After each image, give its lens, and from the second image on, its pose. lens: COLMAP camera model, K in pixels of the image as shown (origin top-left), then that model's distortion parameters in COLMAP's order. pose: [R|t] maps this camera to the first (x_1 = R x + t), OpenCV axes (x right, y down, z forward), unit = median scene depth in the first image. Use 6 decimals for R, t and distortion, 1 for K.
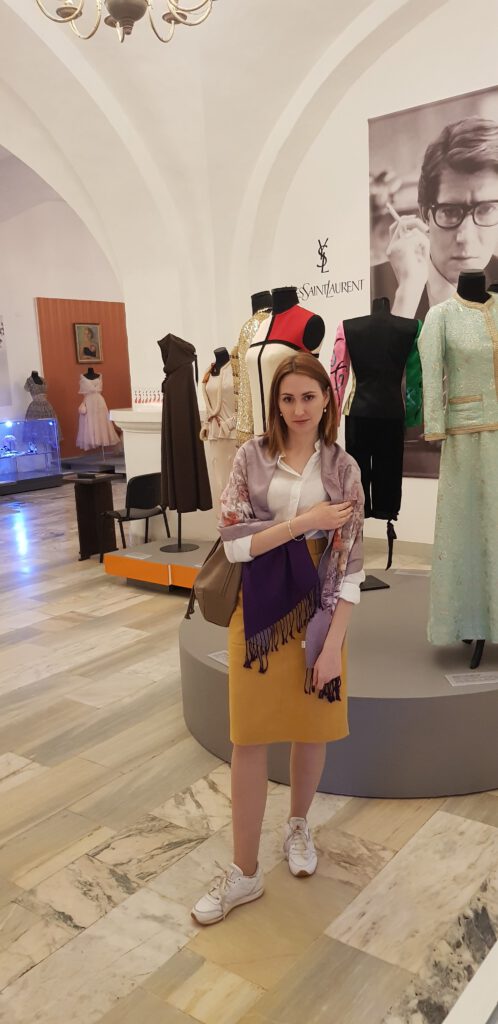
lens RADIAL K [[782.8, 0, 249.0], [0, 782.8, 512.0], [0, 0, 1]] dist [0.076127, -0.123026]
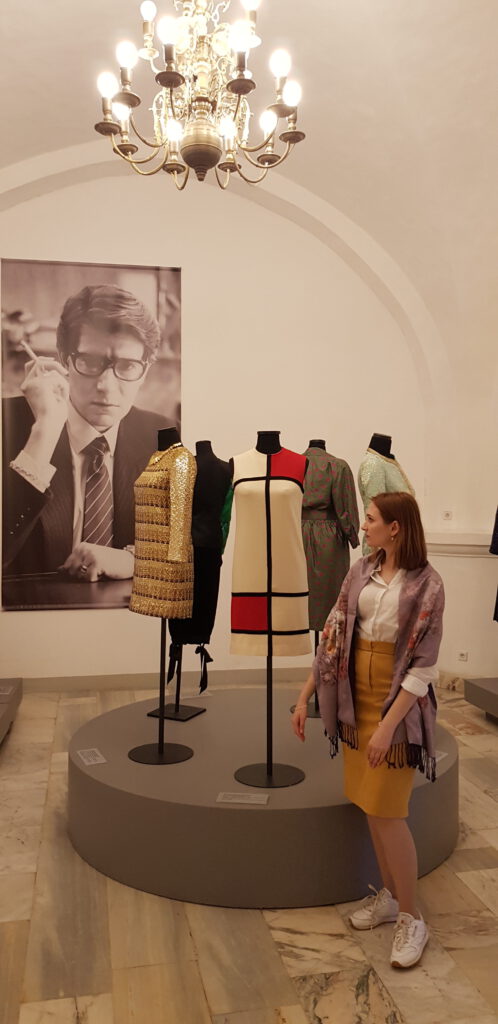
lens RADIAL K [[782.8, 0, 249.0], [0, 782.8, 512.0], [0, 0, 1]] dist [0.076127, -0.123026]
pose [[0.676464, 0.025661, 0.736028, -0.390942], [0.098868, 0.987182, -0.125284, -0.018974], [-0.729809, 0.157519, 0.665257, 0.155722]]
